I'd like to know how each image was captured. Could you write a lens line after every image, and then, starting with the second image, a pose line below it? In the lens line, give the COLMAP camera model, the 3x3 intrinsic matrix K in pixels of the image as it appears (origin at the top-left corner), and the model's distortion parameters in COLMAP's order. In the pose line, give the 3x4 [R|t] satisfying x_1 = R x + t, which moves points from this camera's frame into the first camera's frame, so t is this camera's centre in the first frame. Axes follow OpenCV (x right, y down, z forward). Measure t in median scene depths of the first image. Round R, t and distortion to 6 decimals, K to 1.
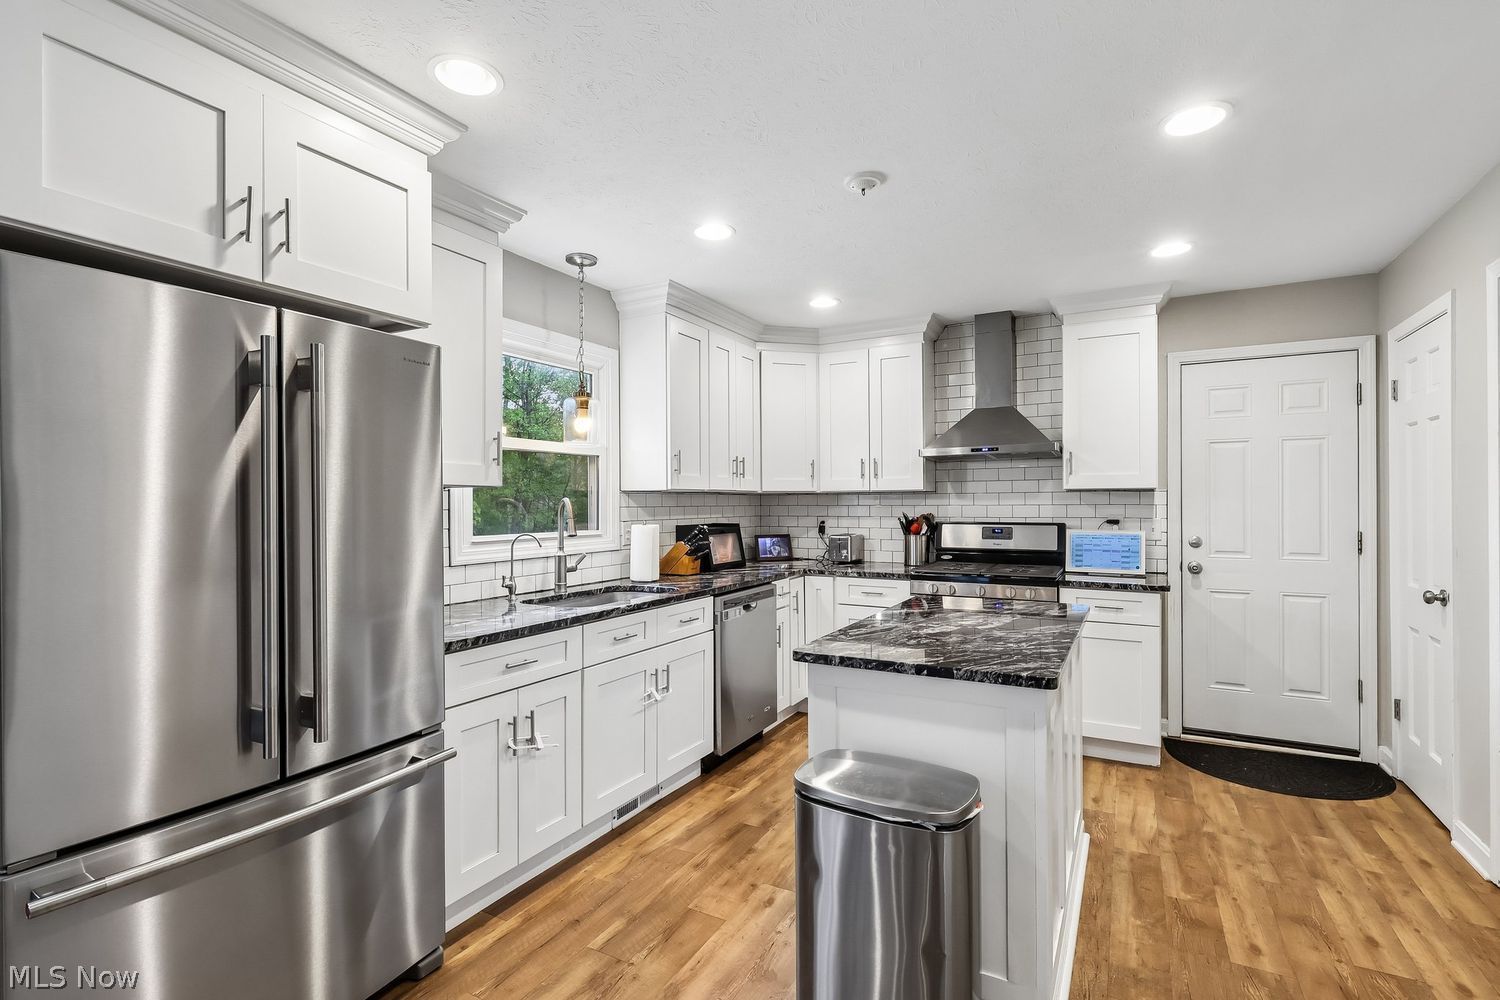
lens RADIAL K [[696.6, 0, 742.4], [0, 696.6, 501.4], [0, 0, 1]] dist [0.000683, 0.001829]
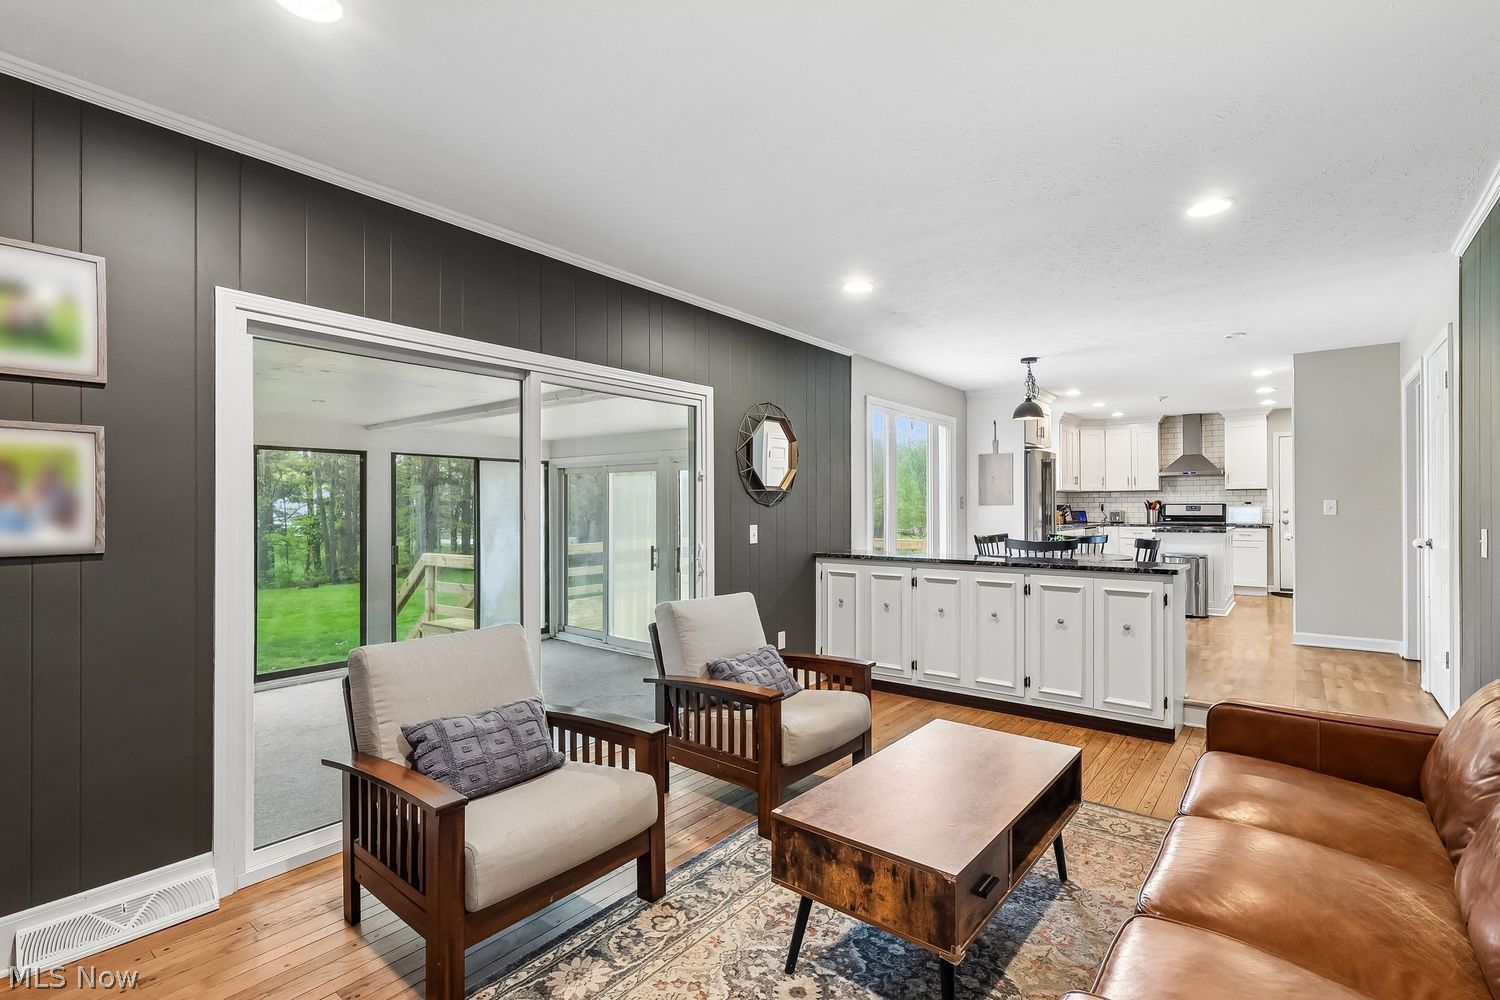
lens RADIAL K [[696.6, 0, 749.3], [0, 696.6, 503.6], [0, 0, 1]] dist [0.000683, 0.001829]
pose [[0.987621, -0.001595, -0.156848, -0.796970], [0.000836, 0.999988, -0.004905, 0.043892], [0.156854, 0.004713, 0.987611, -1.660508]]
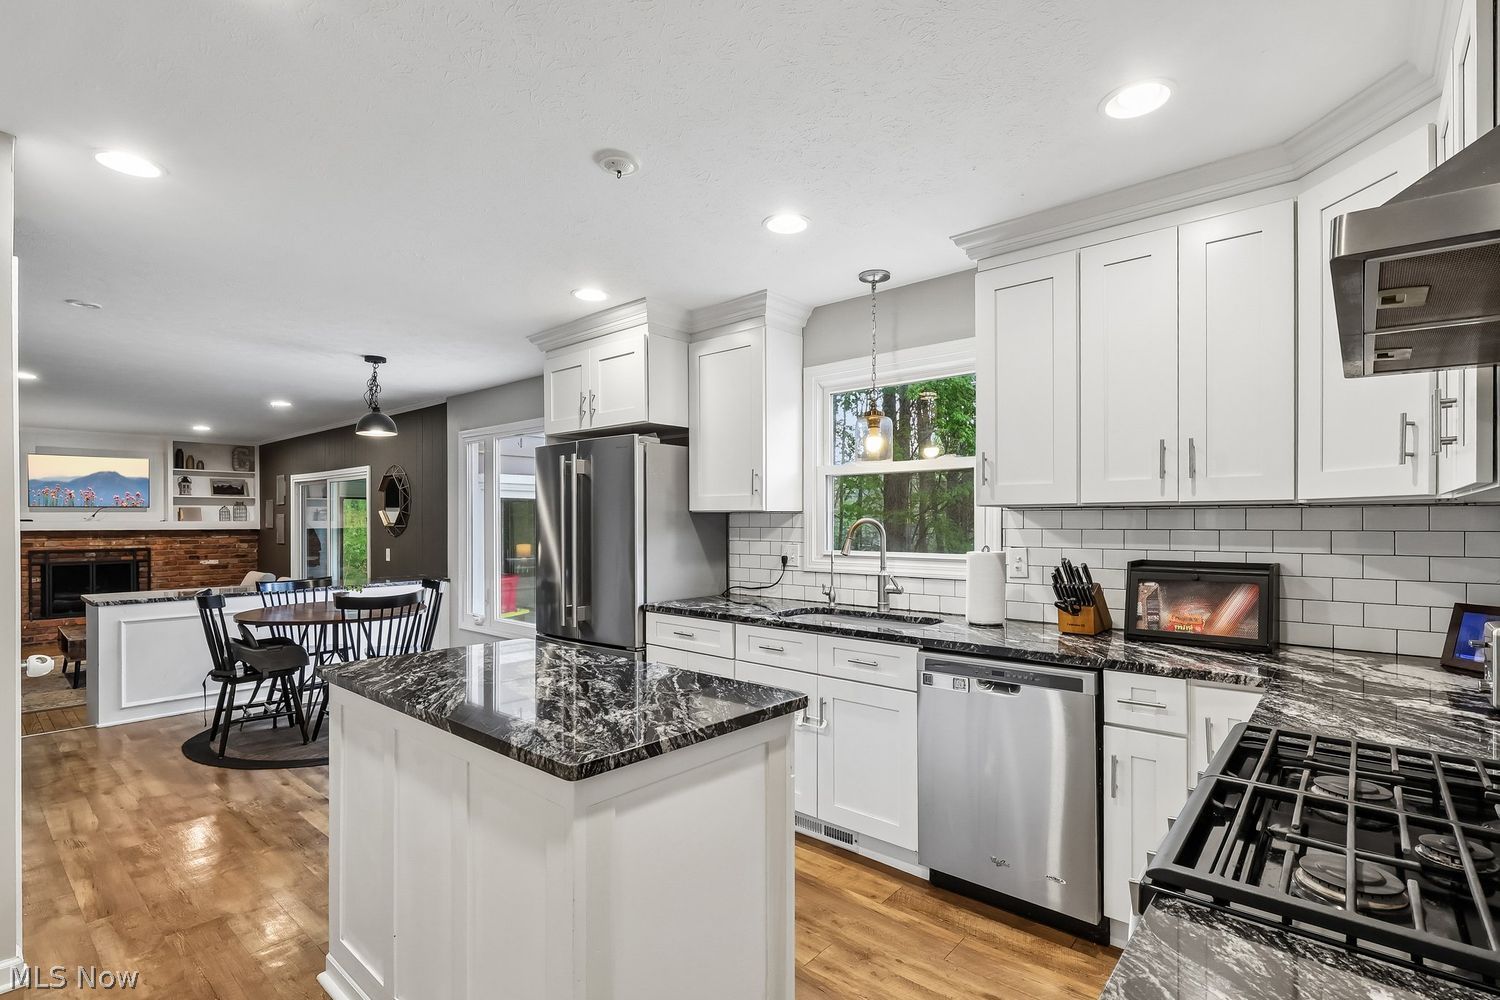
lens RADIAL K [[696.6, 0, 734.2], [0, 696.6, 523.9], [0, 0, 1]] dist [0.000683, 0.001829]
pose [[-0.207915, 0.006222, -0.978127, 0.640157], [-0.000142, 0.999980, 0.006391, -0.002599], [0.978147, 0.001468, -0.207910, 0.836142]]
